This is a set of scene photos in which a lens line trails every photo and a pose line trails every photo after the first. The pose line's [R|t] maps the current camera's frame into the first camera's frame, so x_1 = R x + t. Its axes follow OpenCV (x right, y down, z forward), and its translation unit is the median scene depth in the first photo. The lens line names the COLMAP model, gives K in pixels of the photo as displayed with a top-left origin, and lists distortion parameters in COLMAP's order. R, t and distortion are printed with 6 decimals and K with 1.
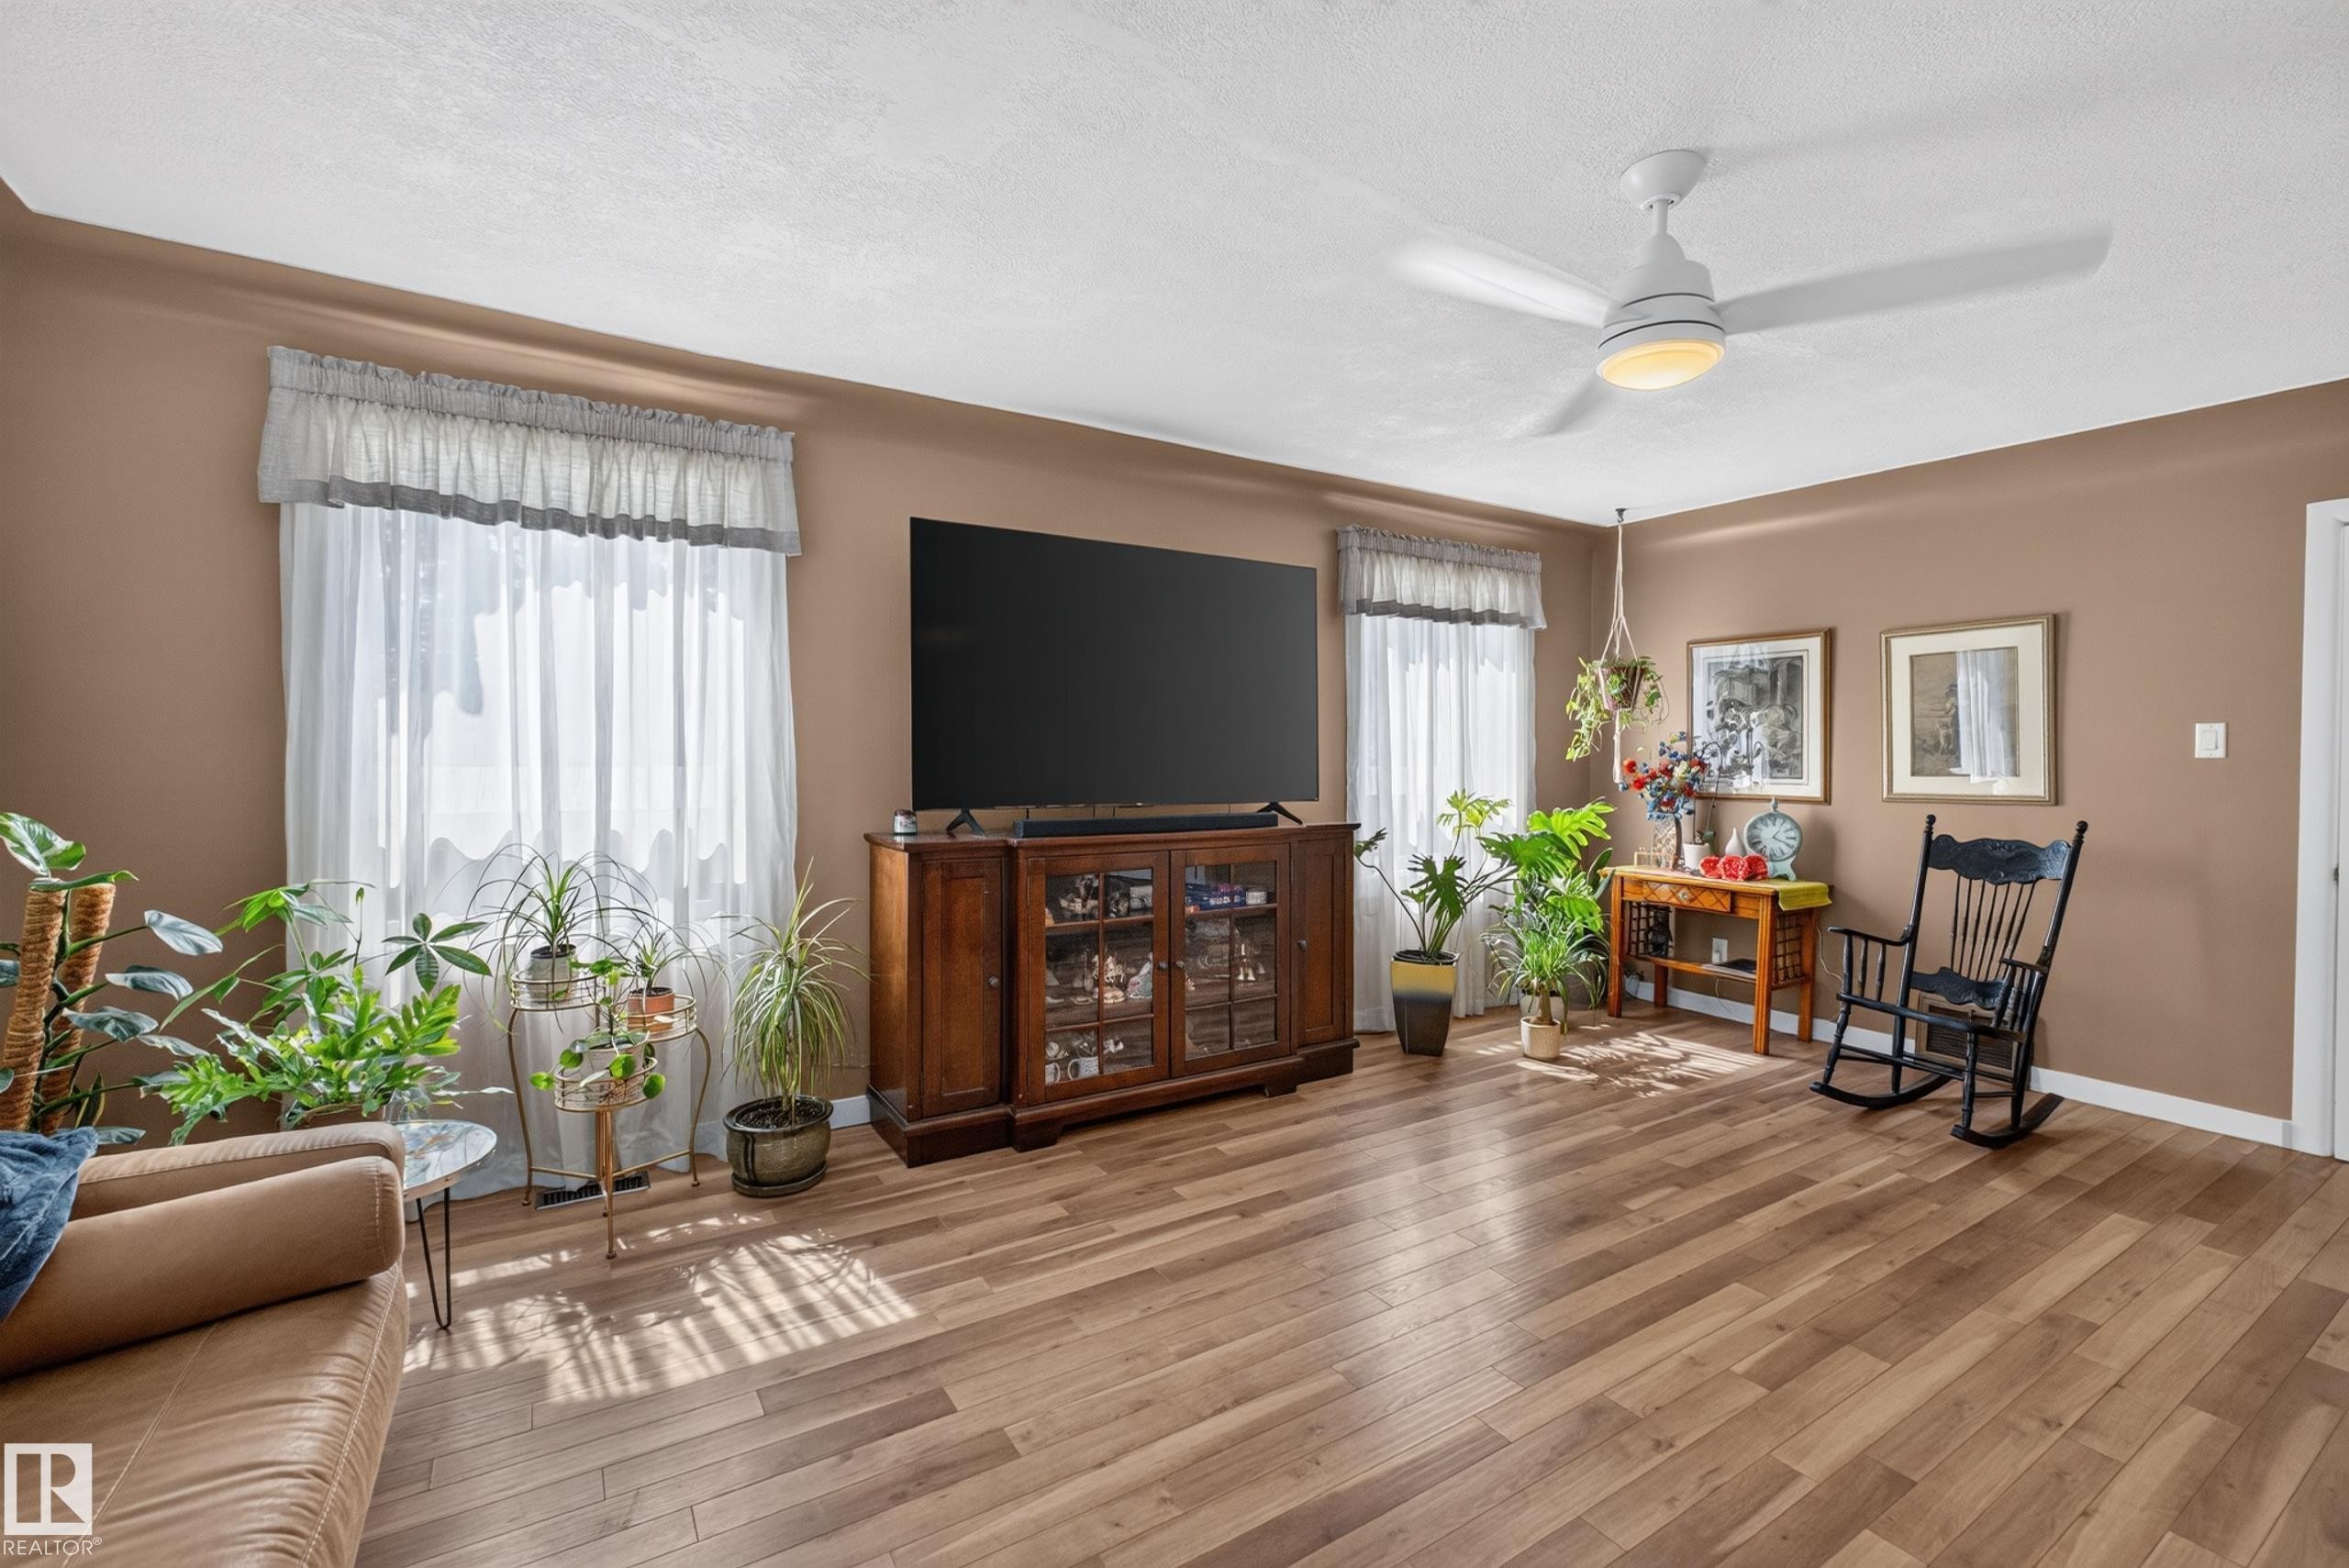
lens RADIAL K [[1019.4, 0, 1166.3], [0, 1019.4, 763.6], [0, 0, 1]] dist [-0.010160, 0.003442]
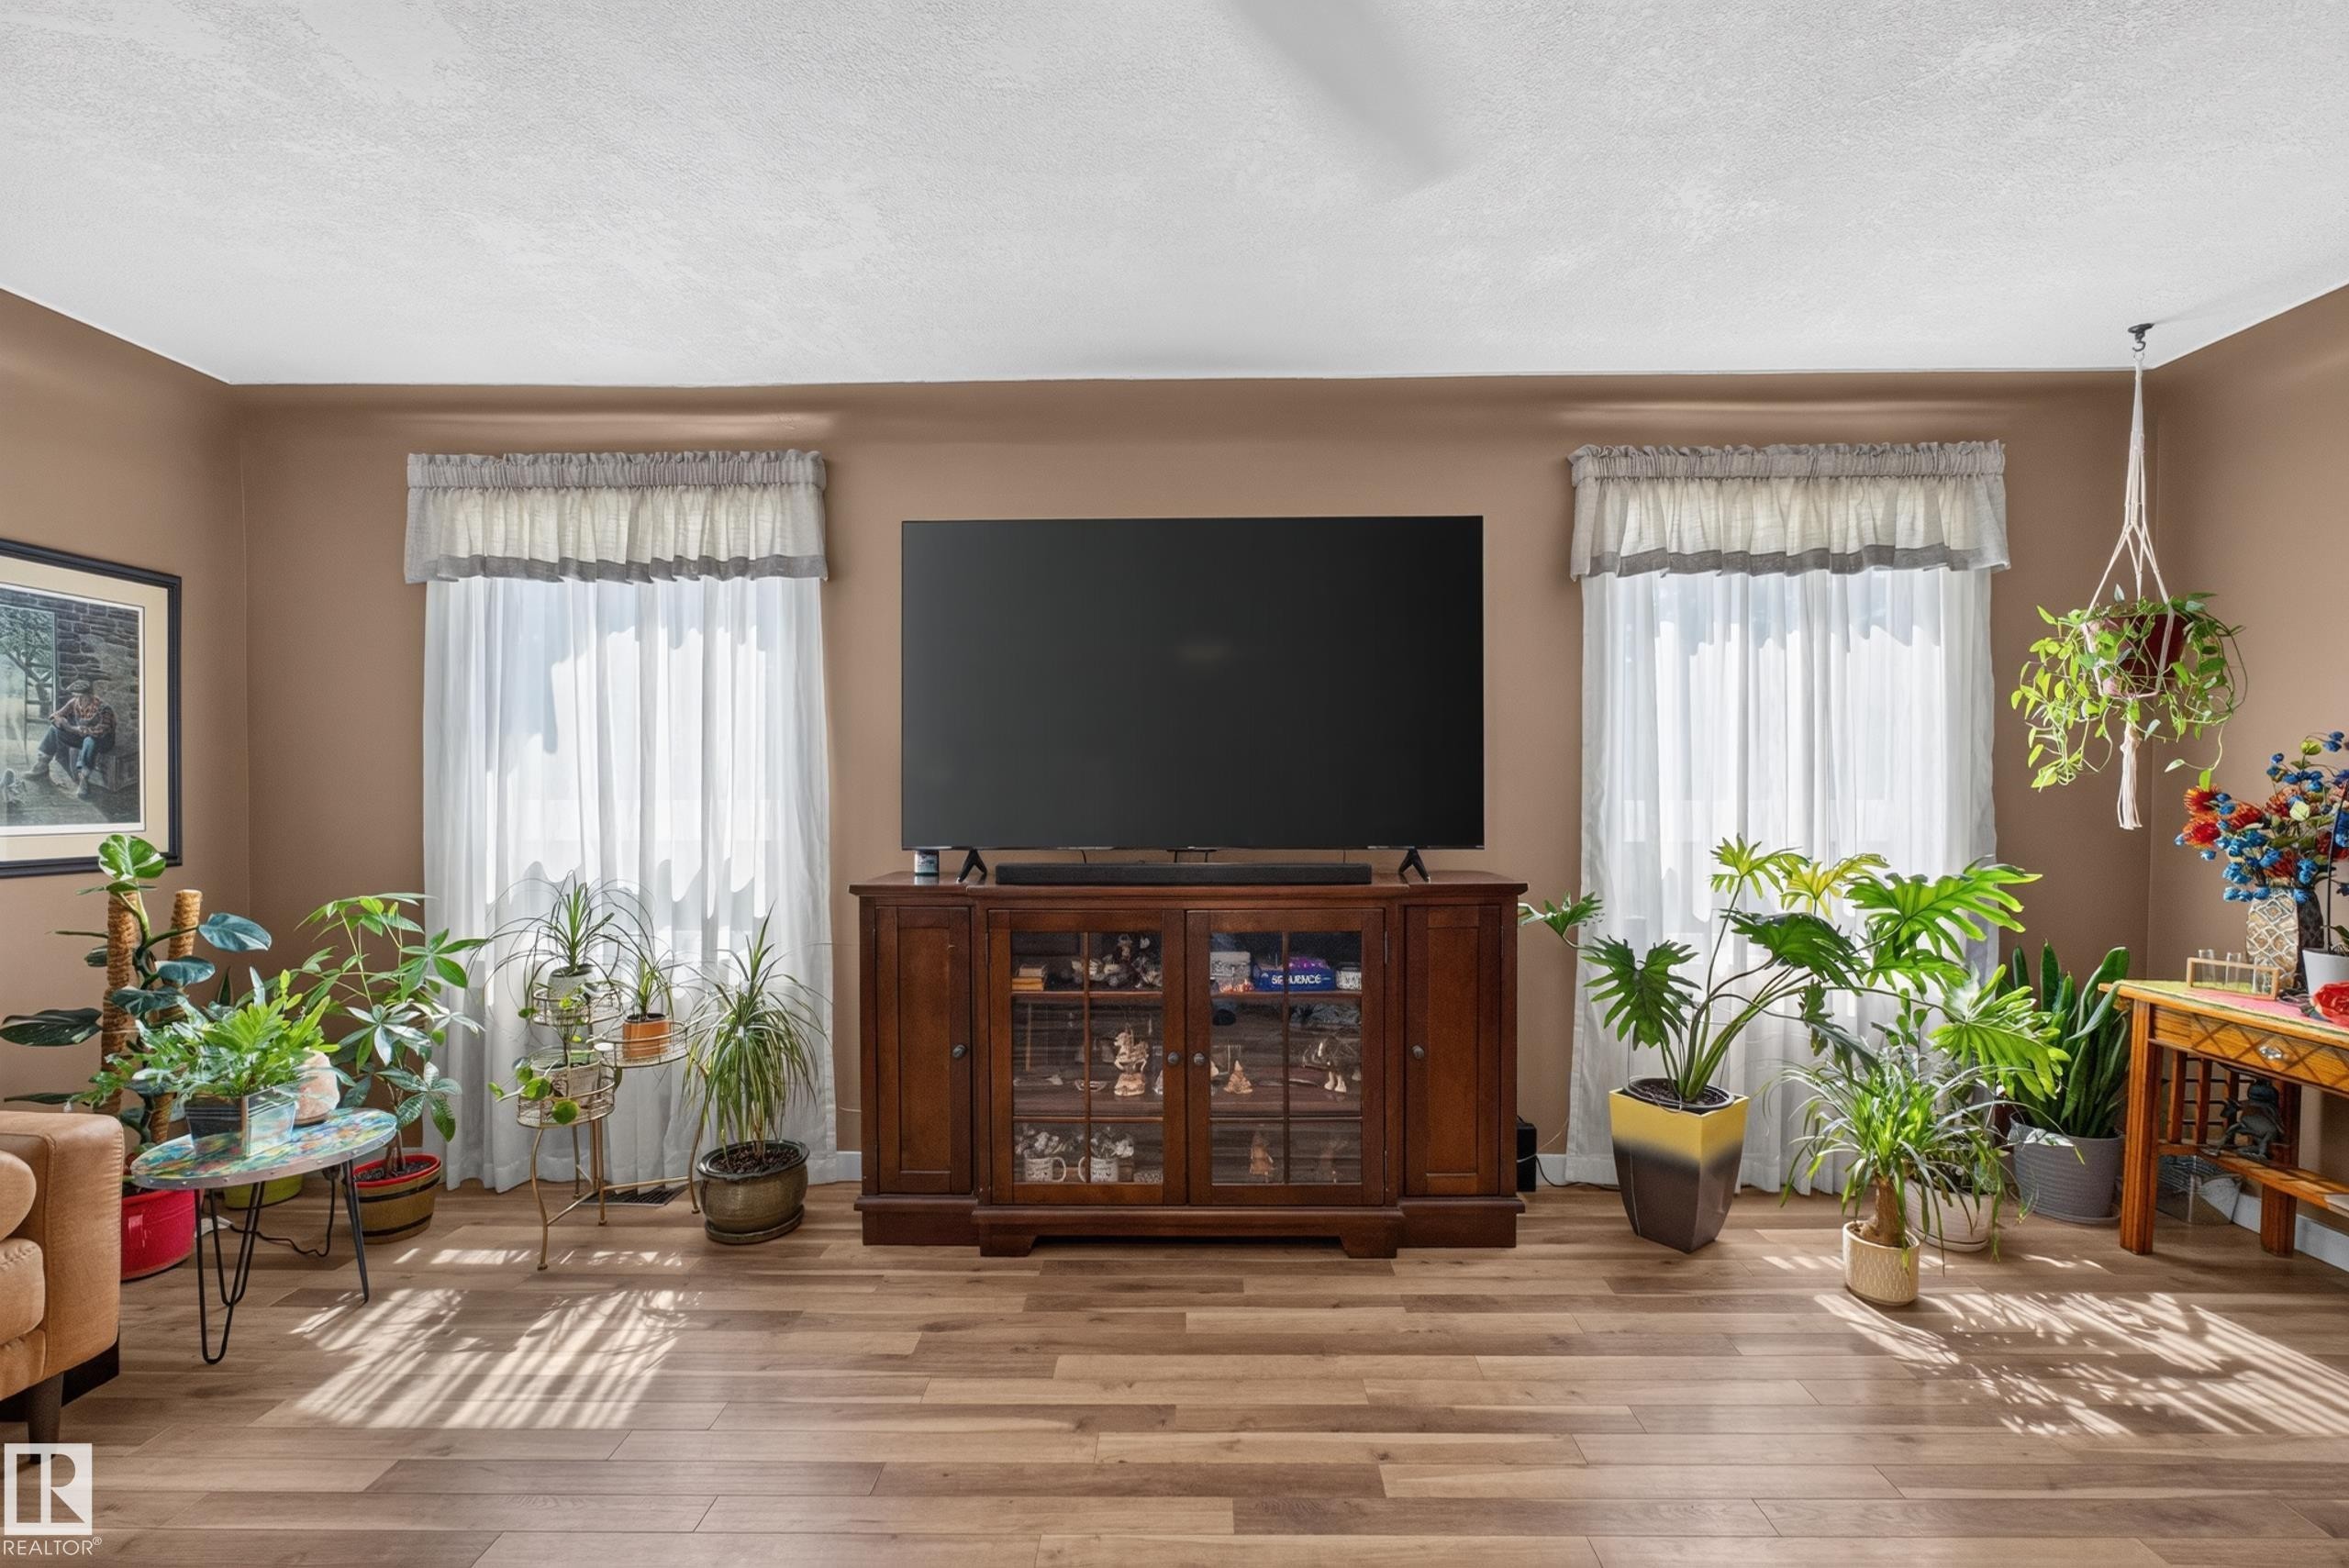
lens RADIAL K [[1019.4, 0, 1173.0], [0, 1019.4, 806.6], [0, 0, 1]] dist [-0.010160, 0.003442]
pose [[0.839593, 0.004071, -0.543200, 0.422409], [0.001437, 0.999952, 0.009715, 0.000855], [0.543213, -0.008938, 0.839547, 0.359386]]
